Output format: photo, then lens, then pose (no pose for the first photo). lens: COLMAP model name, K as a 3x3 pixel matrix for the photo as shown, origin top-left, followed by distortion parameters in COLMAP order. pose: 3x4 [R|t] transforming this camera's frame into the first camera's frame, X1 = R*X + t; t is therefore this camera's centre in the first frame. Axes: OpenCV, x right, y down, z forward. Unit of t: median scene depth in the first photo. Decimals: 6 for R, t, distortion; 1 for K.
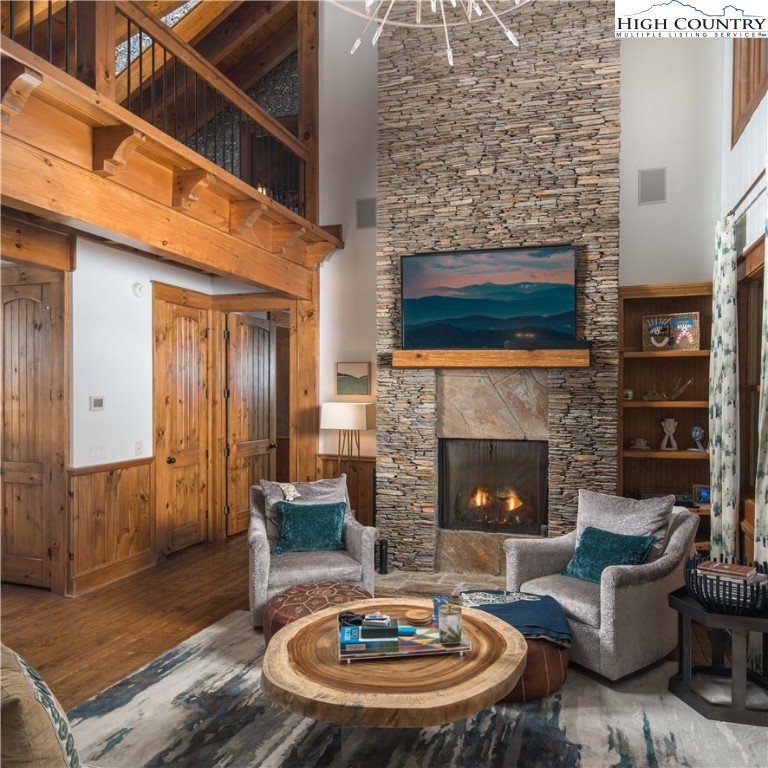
lens RADIAL K [[574.0, 0, 384.0], [0, 574.0, 384.0], [0, 0, 1]] dist [-0.002296, -0.001821]
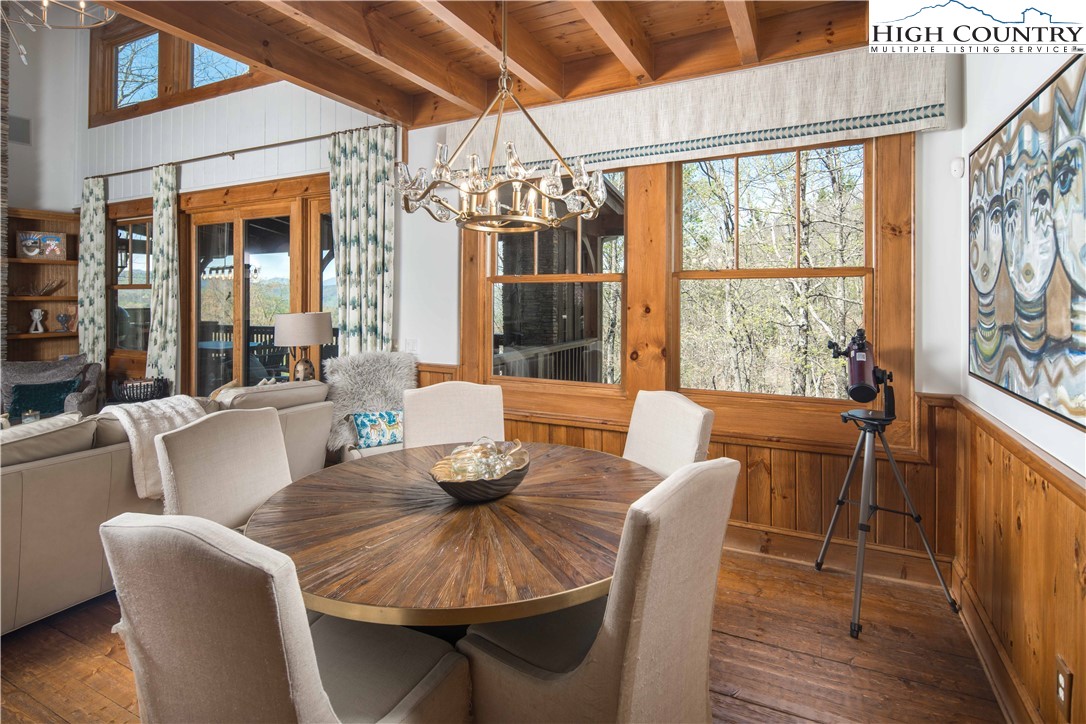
lens RADIAL K [[556.3, 0, 543.0], [0, 556.3, 362.0], [0, 0, 1]] dist [0.001149, -0.000833]
pose [[0.115664, -0.118245, 0.986225, -0.720976], [-0.012769, 0.992630, 0.120510, 0.011209], [-0.993206, -0.026532, 0.113302, -0.355291]]
